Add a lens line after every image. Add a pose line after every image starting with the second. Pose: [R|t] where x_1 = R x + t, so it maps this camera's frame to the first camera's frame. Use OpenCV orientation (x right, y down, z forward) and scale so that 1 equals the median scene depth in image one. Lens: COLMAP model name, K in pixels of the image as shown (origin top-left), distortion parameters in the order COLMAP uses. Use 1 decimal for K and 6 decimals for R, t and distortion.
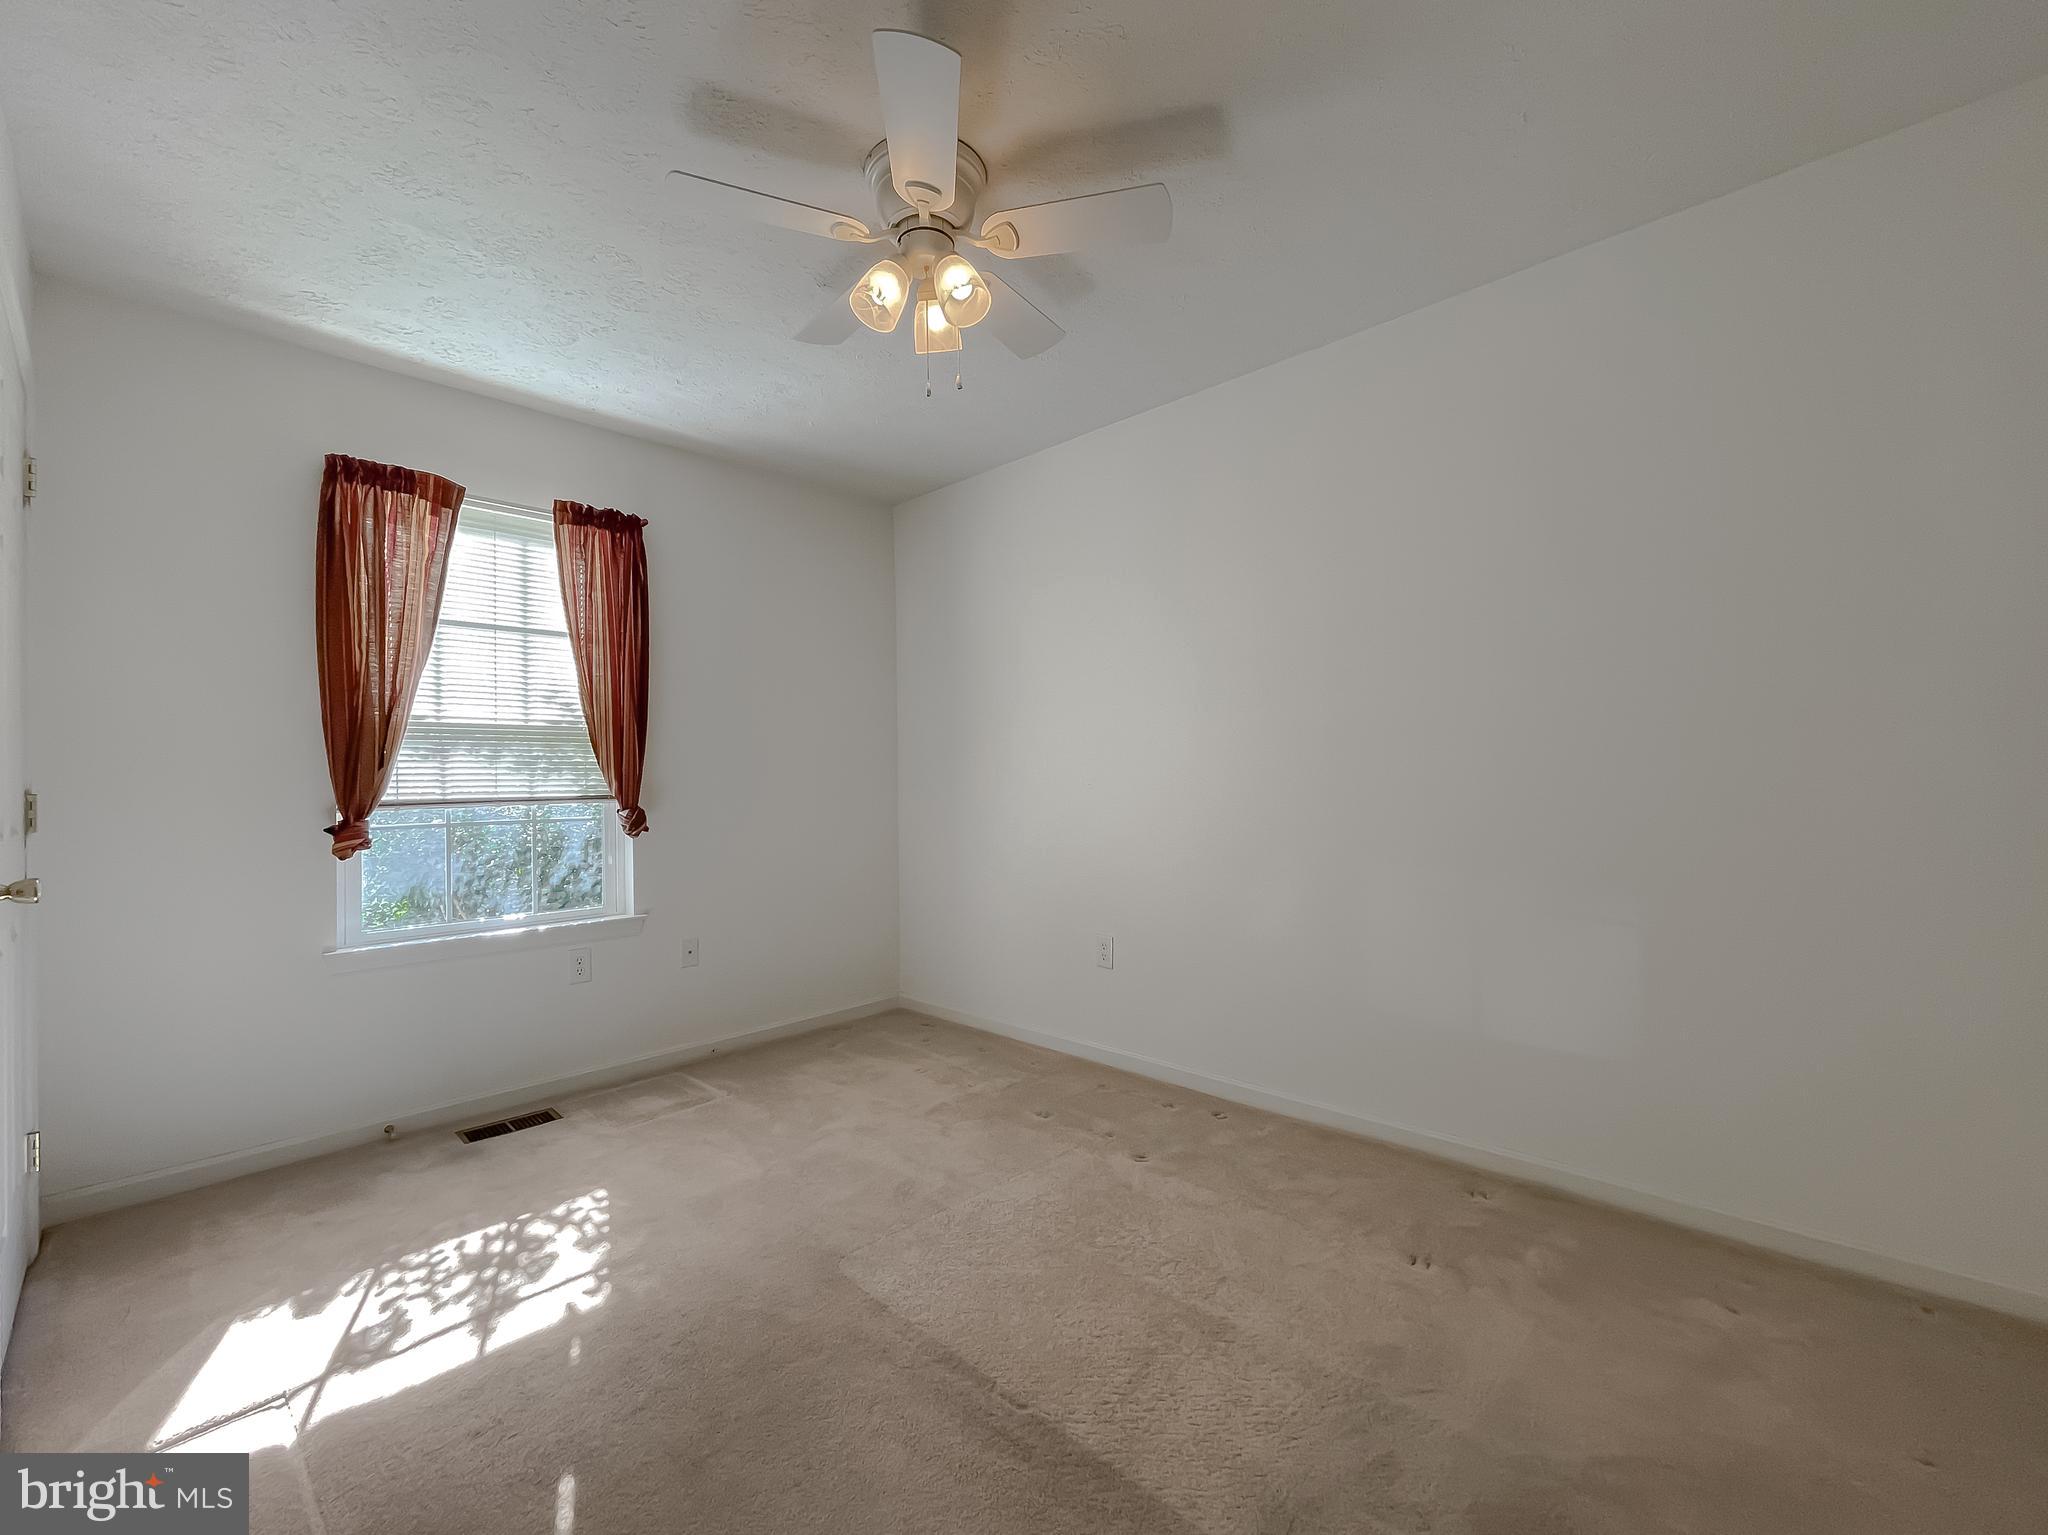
lens RADIAL K [[863.5, 0, 1012.5], [0, 863.5, 773.5], [0, 0, 1]] dist [-0.015827, 0.010713]
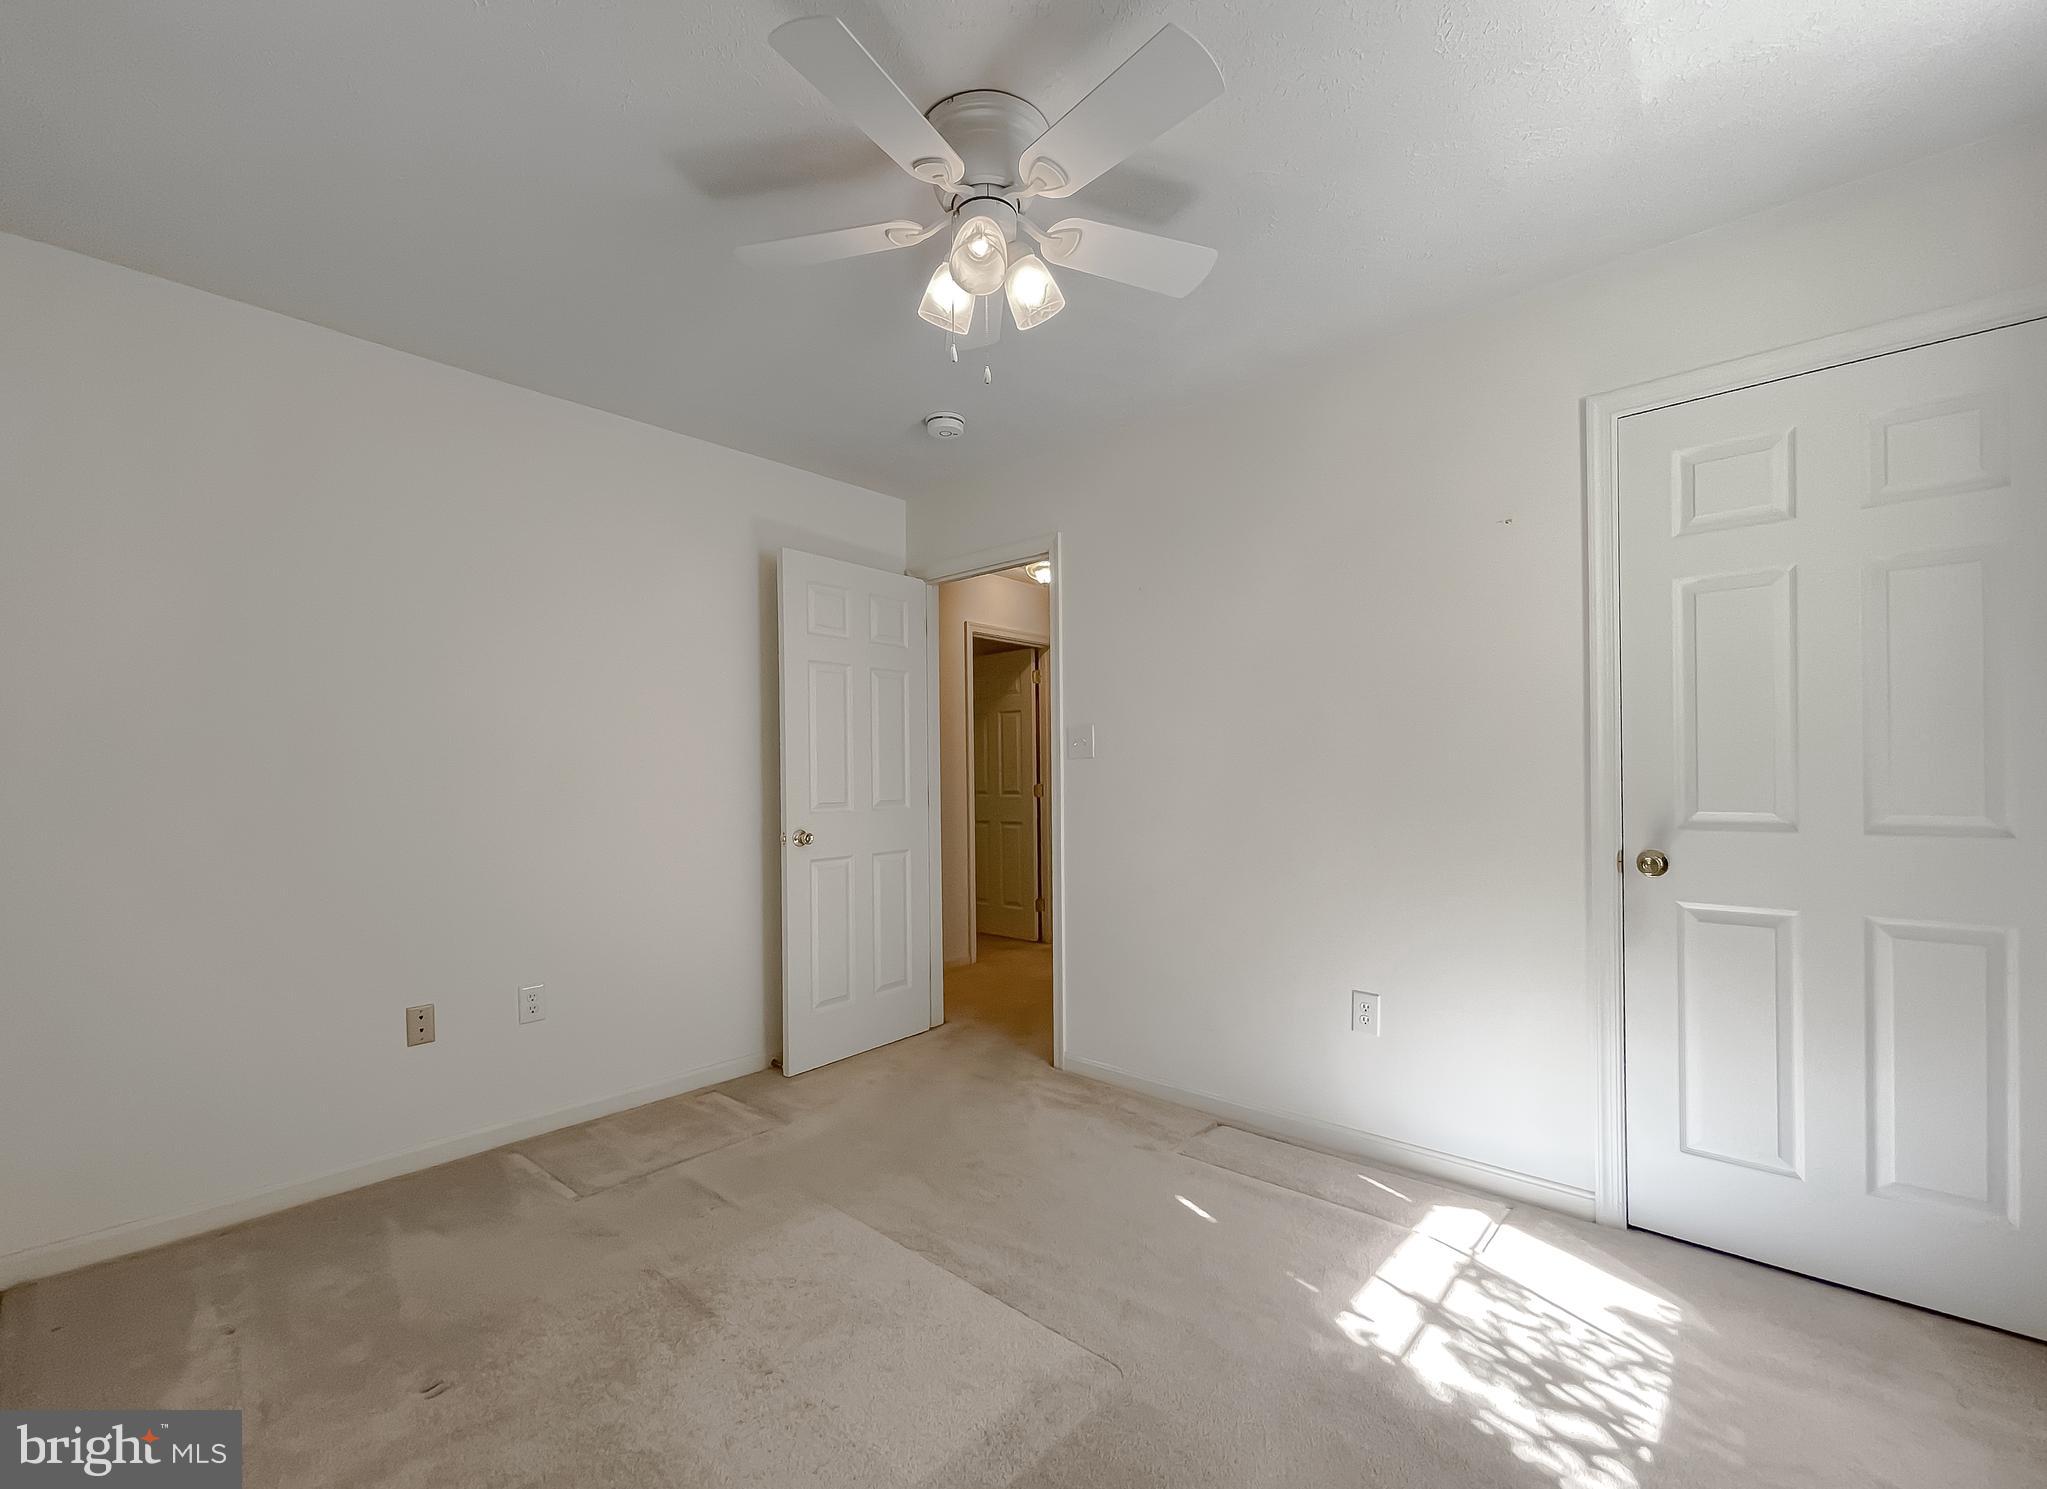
lens RADIAL K [[844.6, 0, 1022.5], [0, 844.6, 785.7], [0, 0, 1]] dist [0.021289, 0.000141]
pose [[-0.998105, 0.022952, -0.057085, -0.050242], [0.022639, 0.999725, 0.006136, -0.009611], [0.057210, 0.004832, -0.998350, 1.300652]]
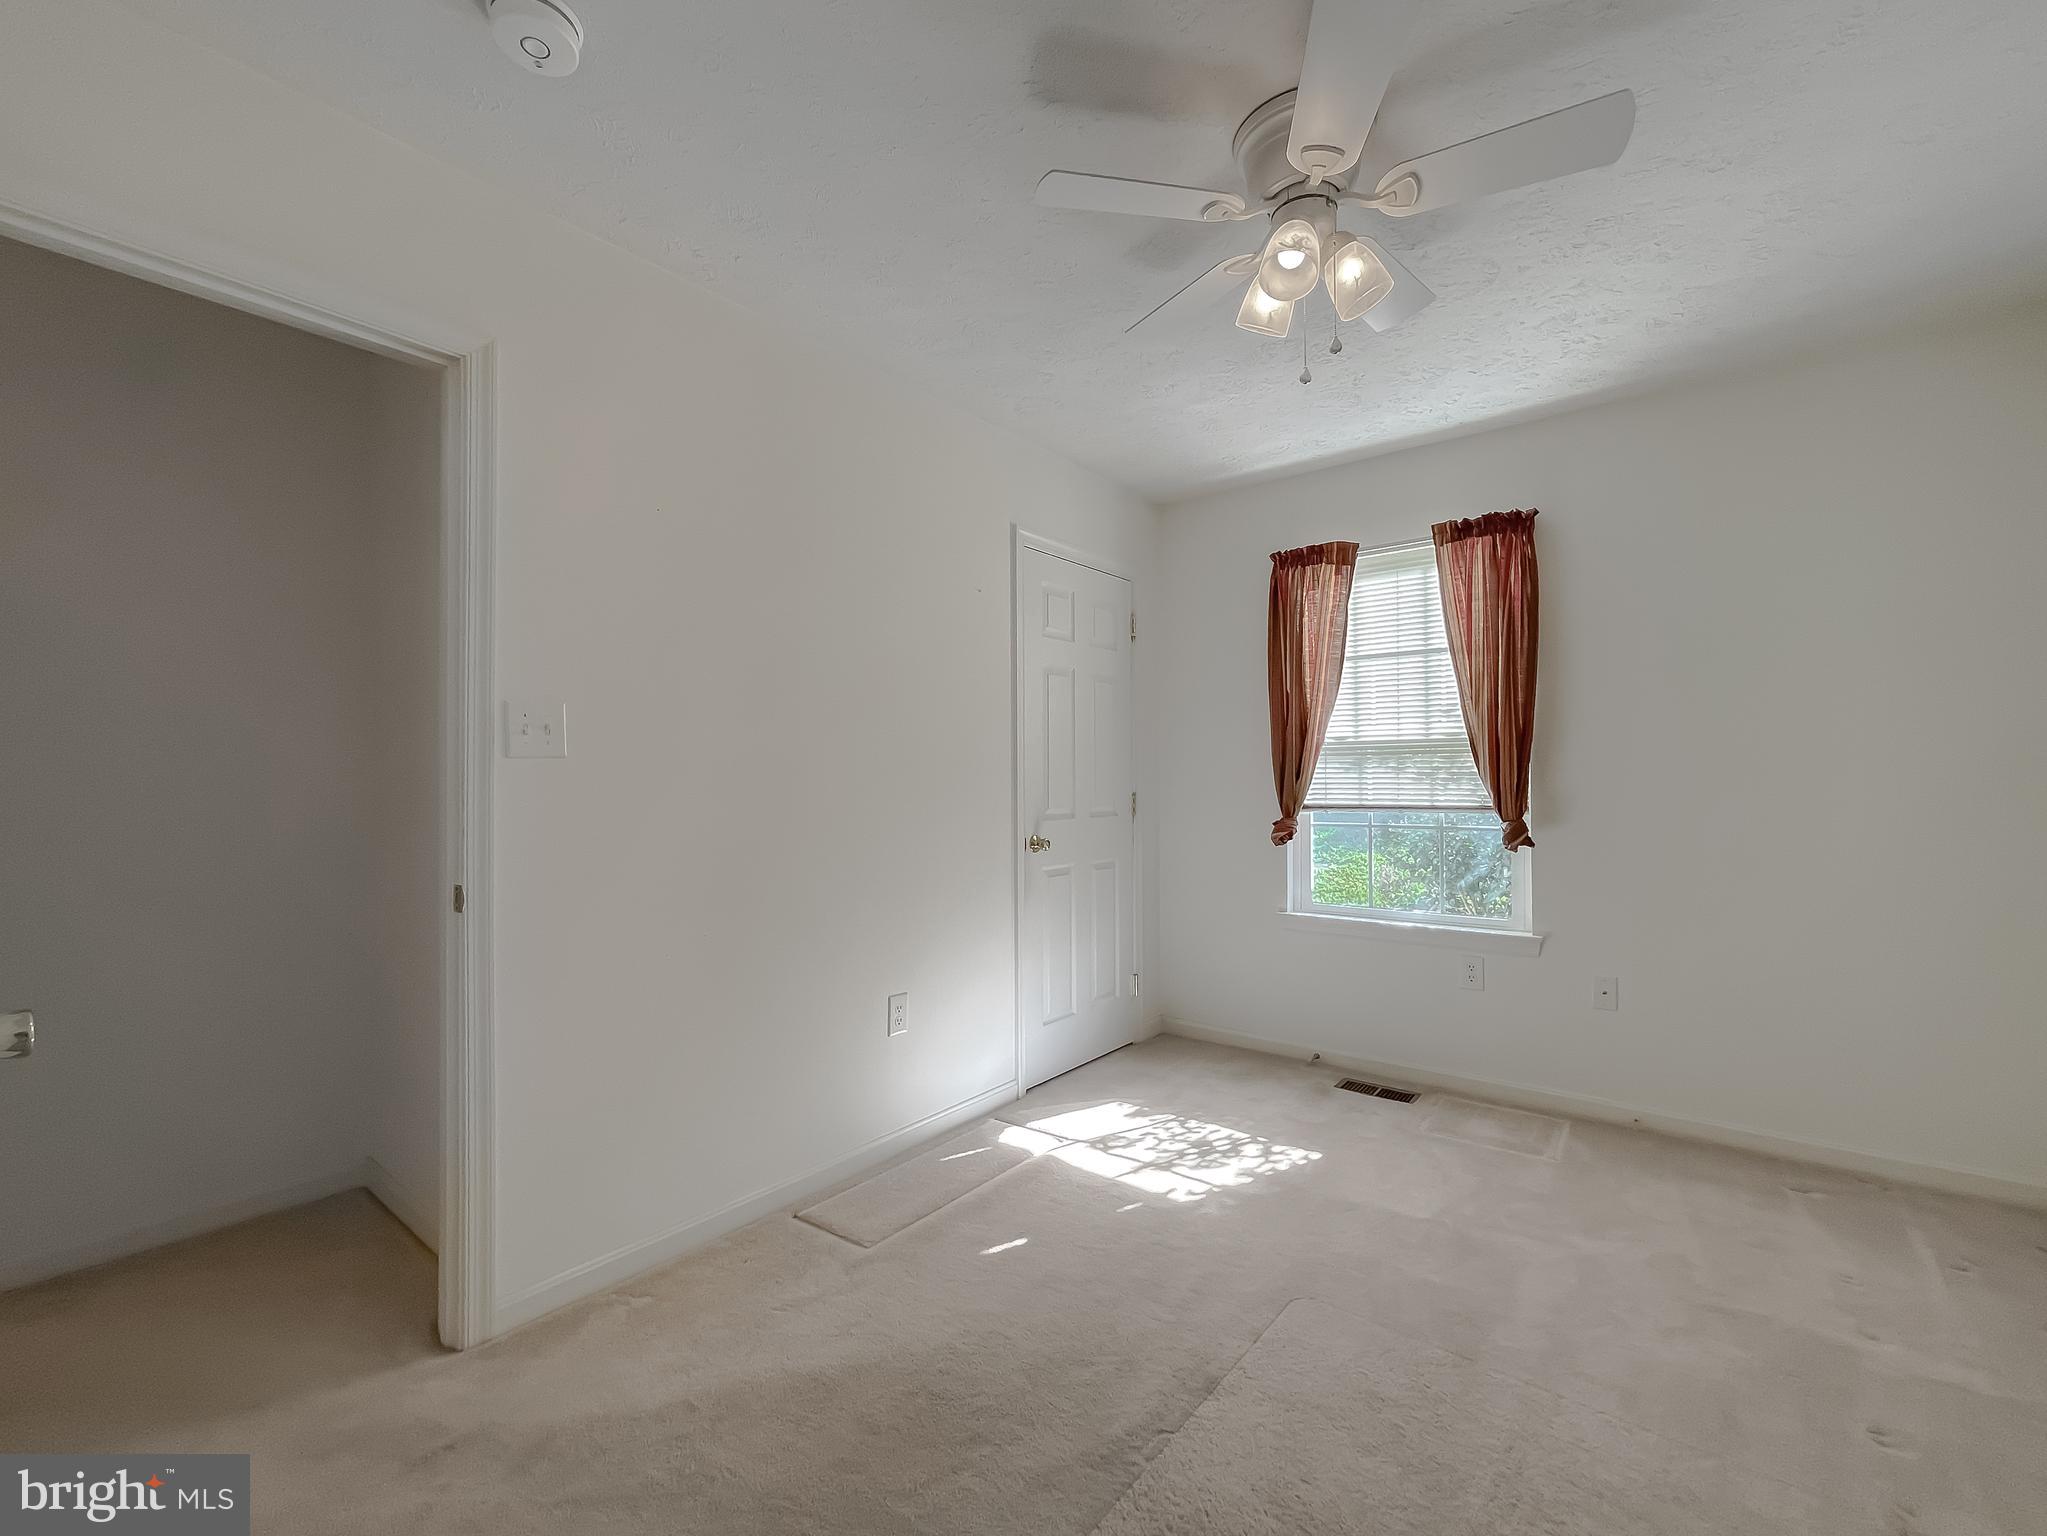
lens RADIAL K [[863.1, 0, 1012.0], [0, 863.1, 774.0], [0, 0, 1]] dist [-0.015827, 0.010713]
pose [[0.078413, 0.002501, -0.996918, 0.526346], [0.009404, 0.999951, 0.003249, -0.021904], [0.996877, -0.009630, 0.078386, 0.431261]]
